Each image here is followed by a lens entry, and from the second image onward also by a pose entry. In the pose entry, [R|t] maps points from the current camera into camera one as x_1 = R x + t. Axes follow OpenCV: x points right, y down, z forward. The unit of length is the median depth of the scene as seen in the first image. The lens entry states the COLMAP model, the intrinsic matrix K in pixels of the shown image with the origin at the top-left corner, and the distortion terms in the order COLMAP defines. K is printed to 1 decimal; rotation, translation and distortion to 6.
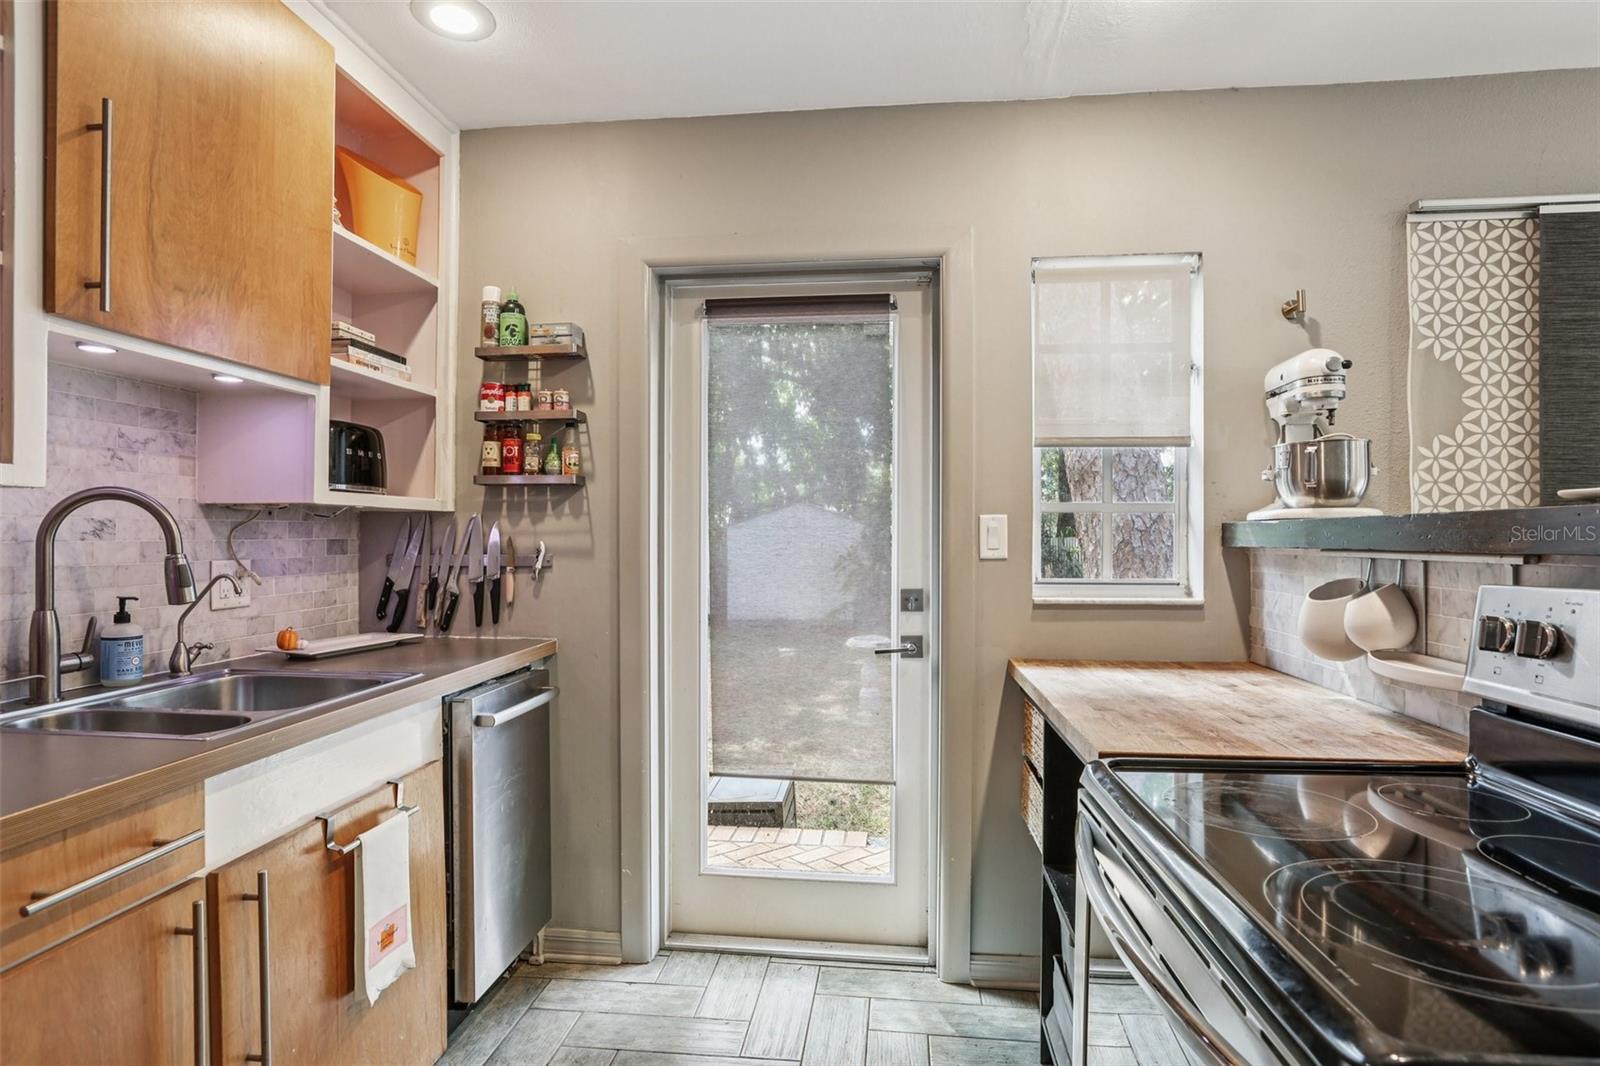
lens RADIAL K [[824.0, 0, 796.4], [0, 824.0, 543.6], [0, 0, 1]] dist [-0.050068, 0.026839]
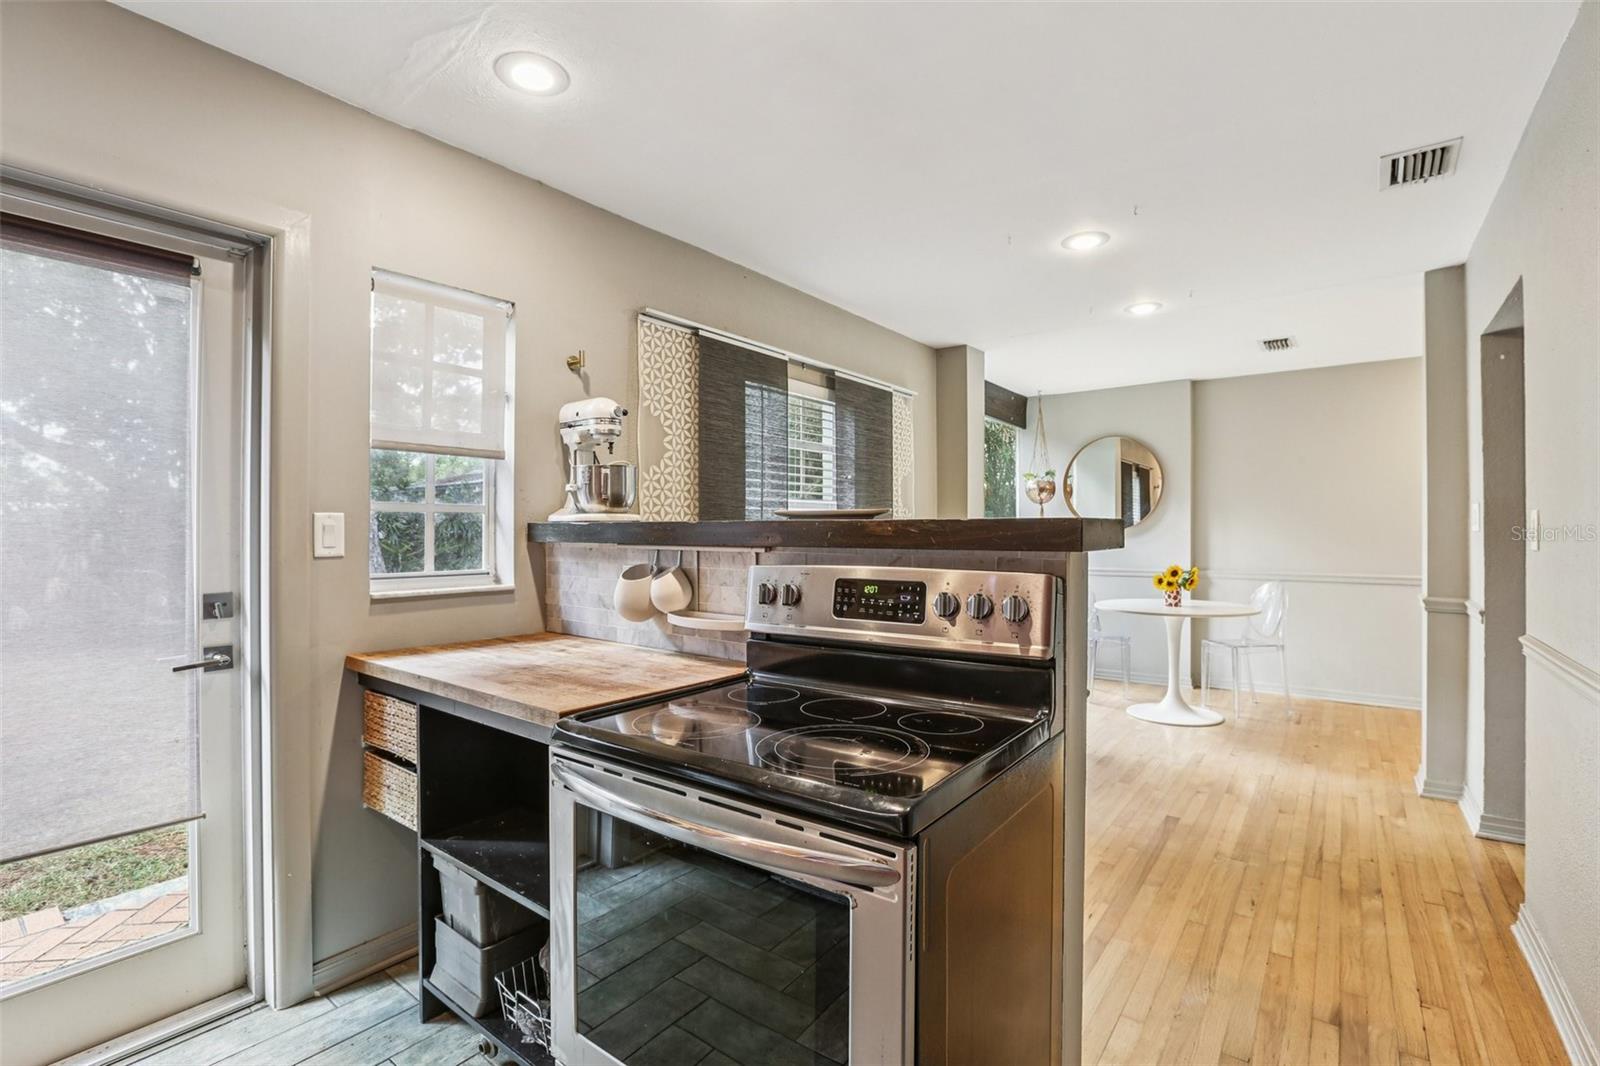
lens RADIAL K [[724.6, 0, 801.6], [0, 724.6, 530.2], [0, 0, 1]] dist [-0.060170, 0.024955]
pose [[0.520028, -0.000105, 0.854149, -0.200636], [0.004937, 0.999984, -0.002883, -0.008778], [-0.854135, 0.005716, 0.520020, 0.066157]]
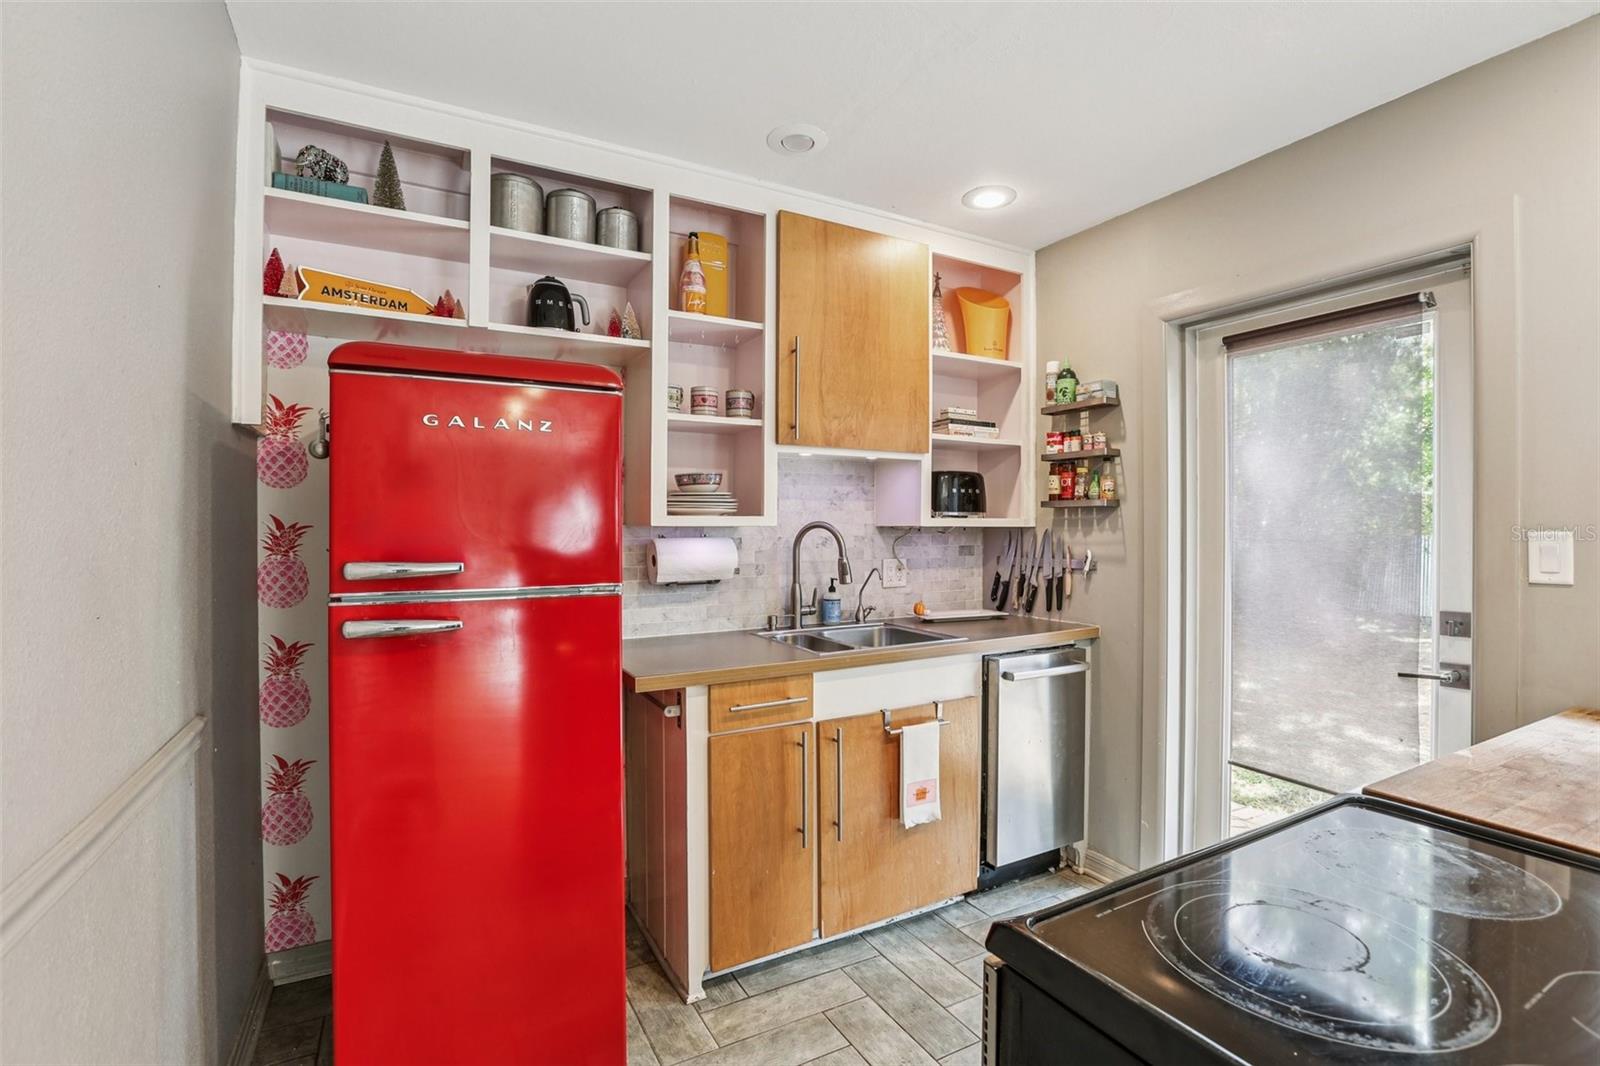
lens RADIAL K [[724.6, 0, 801.6], [0, 724.6, 530.2], [0, 0, 1]] dist [-0.060170, 0.024955]
pose [[0.580828, 0.000485, -0.814026, 0.383237], [-0.005264, 0.999981, -0.003160, -0.030670], [0.814009, 0.006120, 0.580820, -0.033882]]
